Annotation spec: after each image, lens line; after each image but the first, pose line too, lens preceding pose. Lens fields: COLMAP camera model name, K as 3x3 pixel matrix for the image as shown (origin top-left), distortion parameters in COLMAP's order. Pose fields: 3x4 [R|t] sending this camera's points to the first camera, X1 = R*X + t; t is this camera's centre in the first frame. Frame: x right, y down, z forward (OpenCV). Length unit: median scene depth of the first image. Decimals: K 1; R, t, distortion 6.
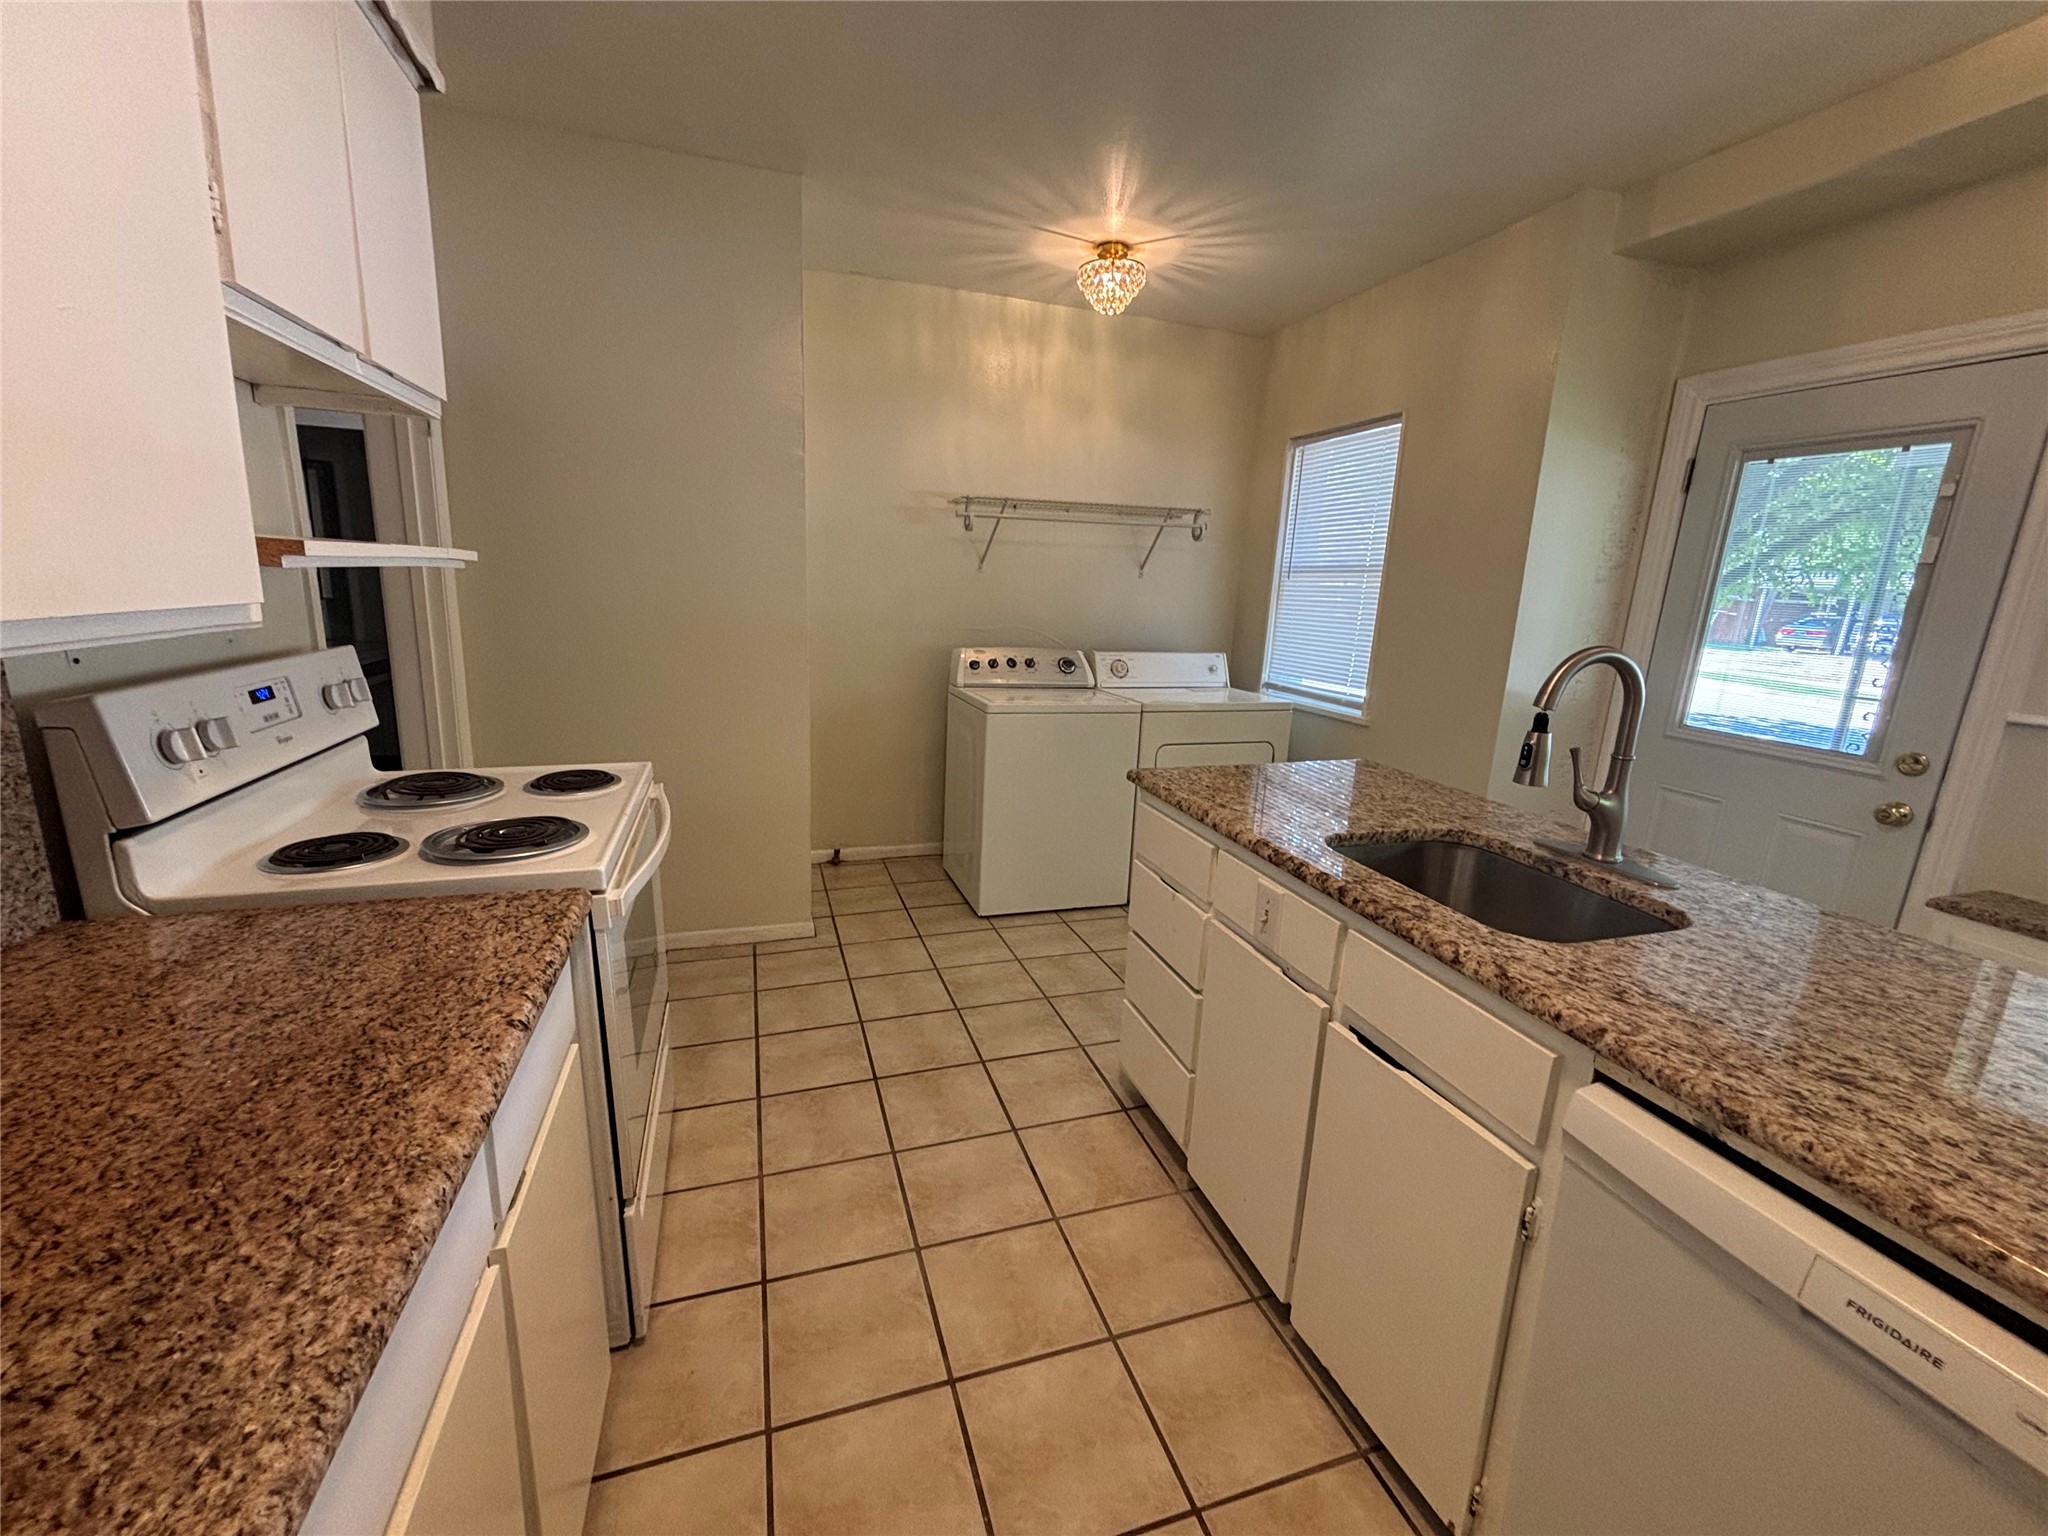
lens RADIAL K [[832.5, 0, 1022.1], [0, 832.5, 764.2], [0, 0, 1]] dist [0.009562, -0.003078]
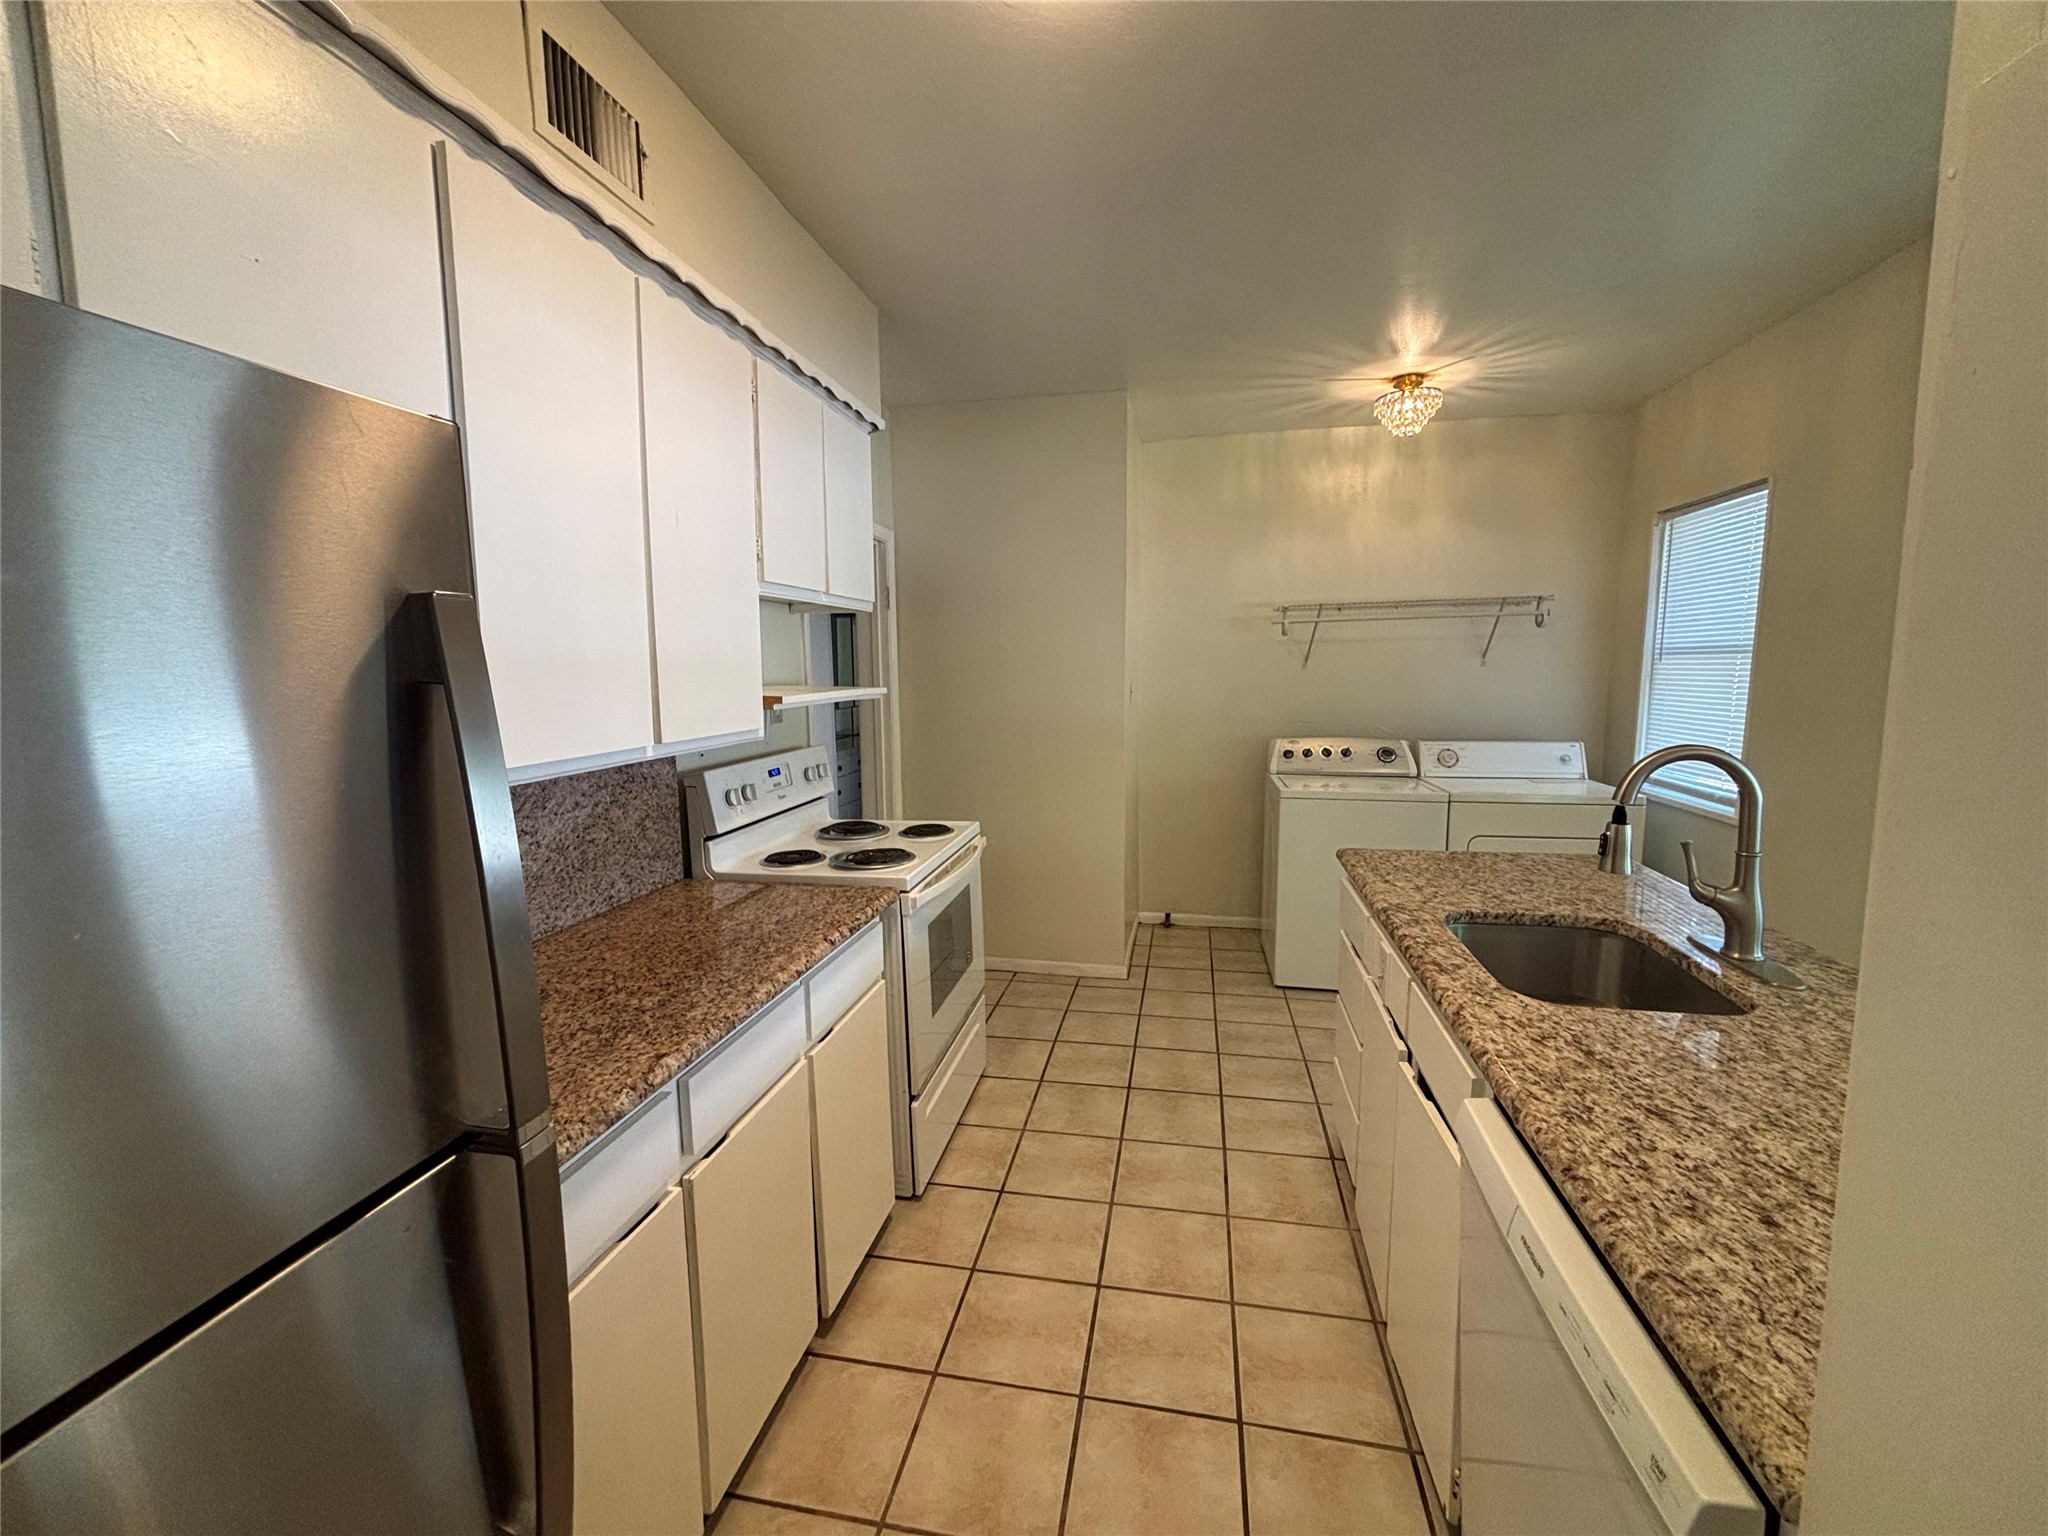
lens RADIAL K [[832.5, 0, 1022.1], [0, 832.5, 764.2], [0, 0, 1]] dist [0.009562, -0.003078]
pose [[0.869317, 0.009919, -0.494155, 0.397471], [-0.060286, 0.994462, -0.086092, 0.020481], [0.490564, 0.104632, 0.865101, -0.269940]]
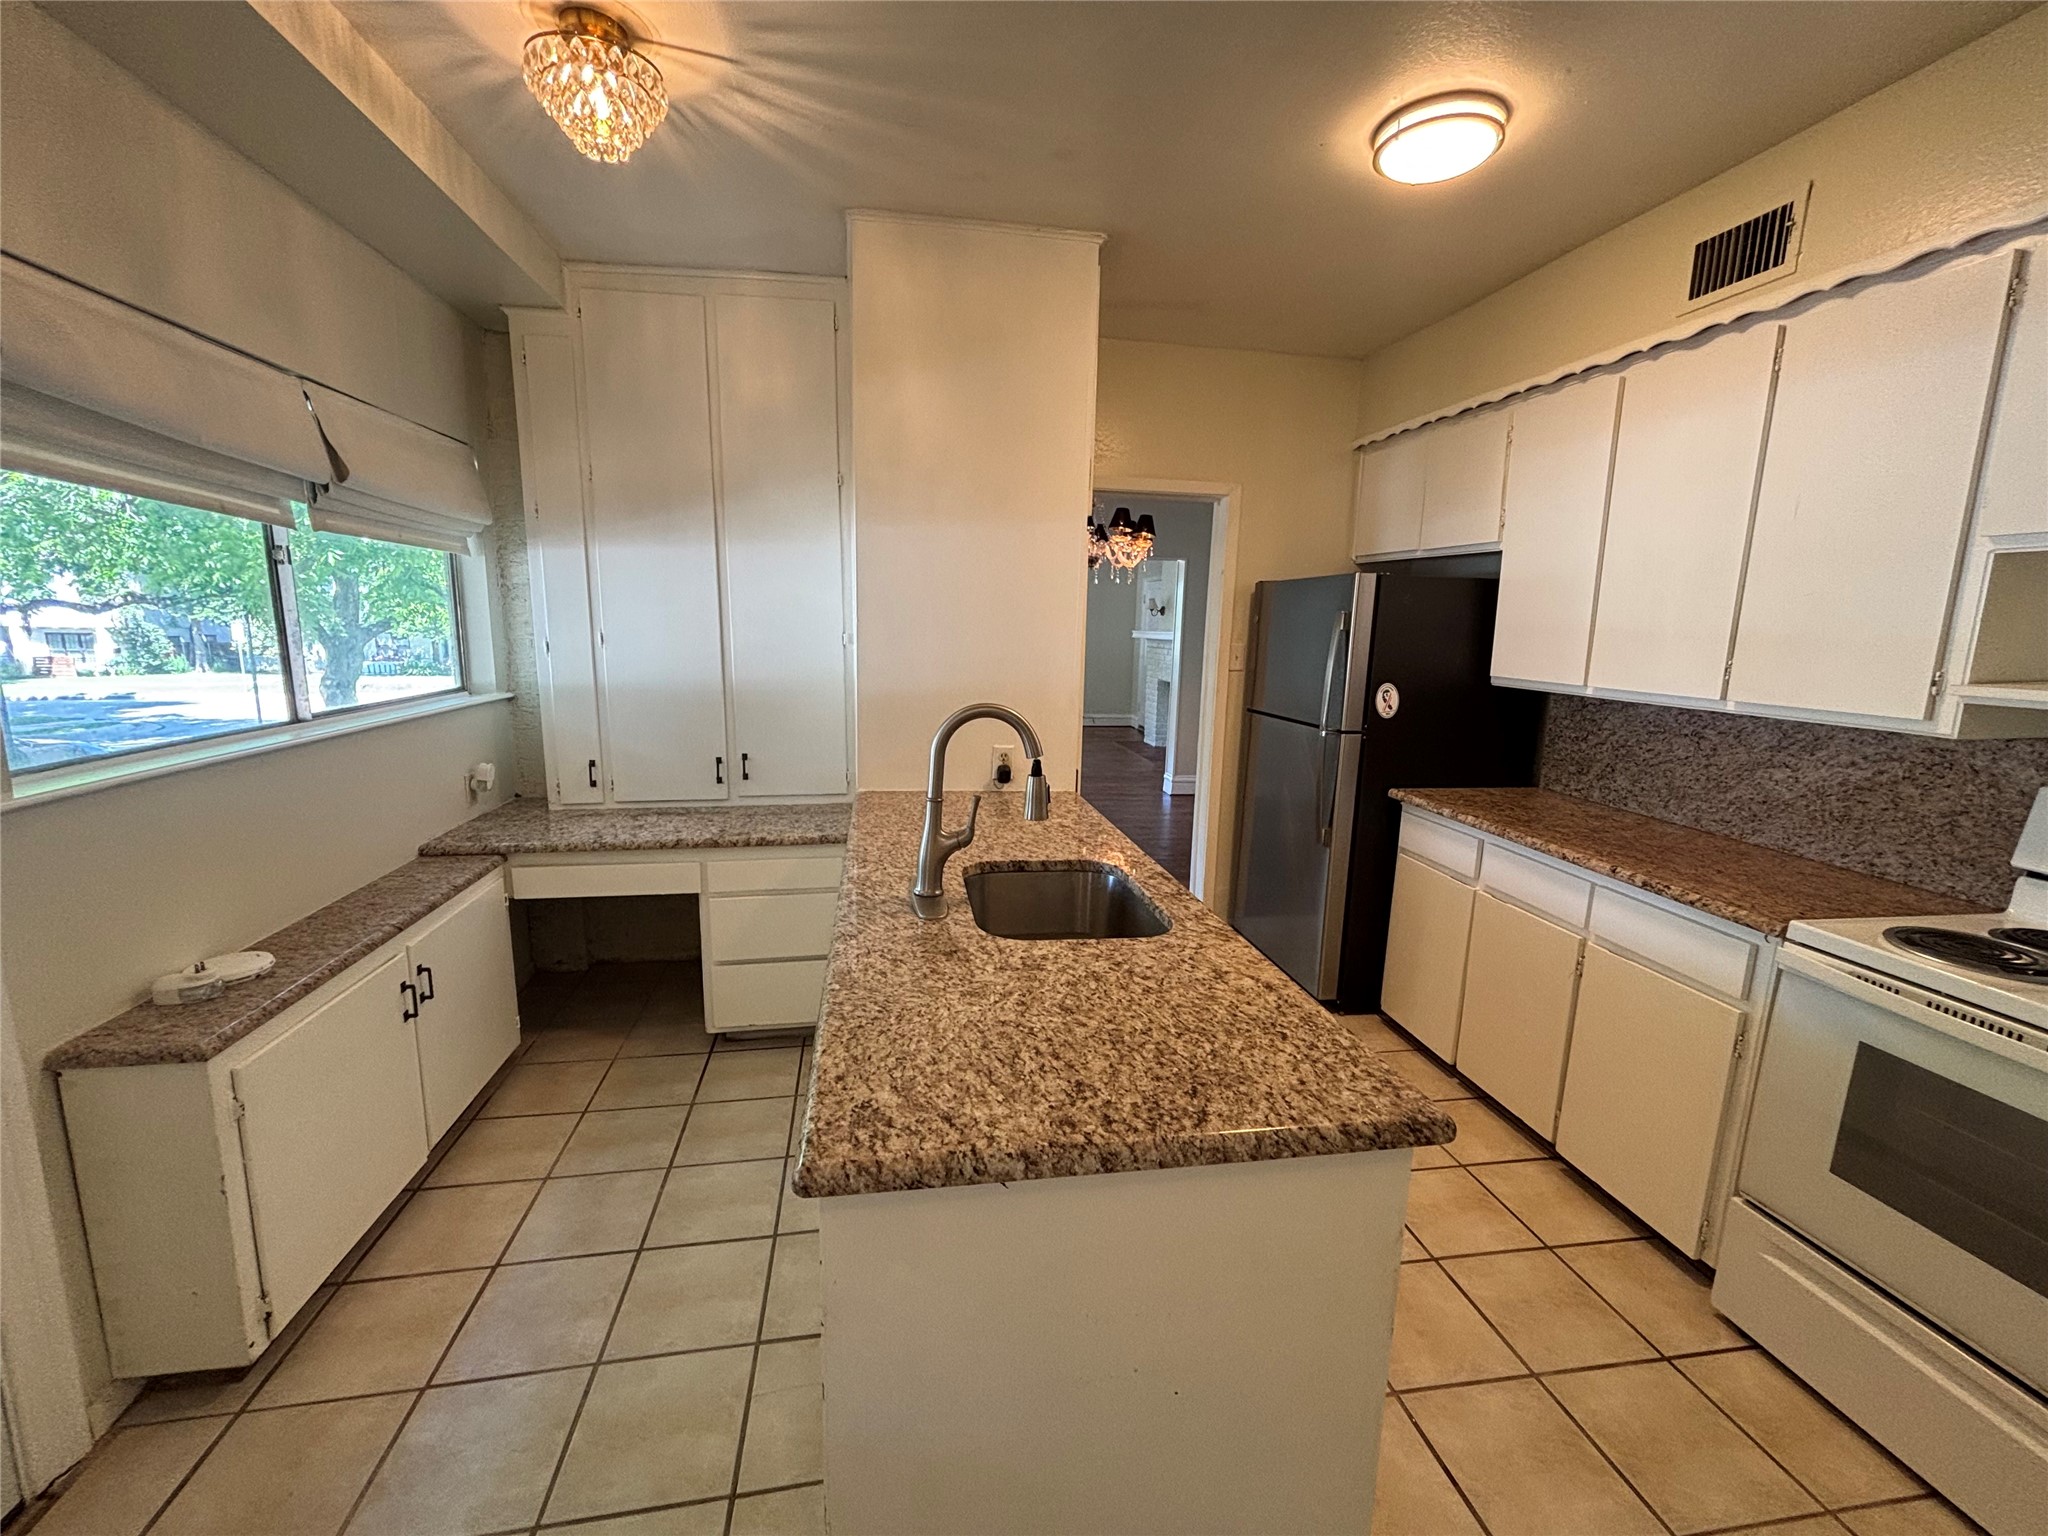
lens RADIAL K [[832.5, 0, 1022.1], [0, 832.5, 764.2], [0, 0, 1]] dist [0.009562, -0.003078]
pose [[-0.988116, -0.089465, 0.124992, 0.407369], [-0.034503, 0.921507, 0.386827, -0.425837], [-0.149789, 0.377917, -0.913642, 1.729054]]
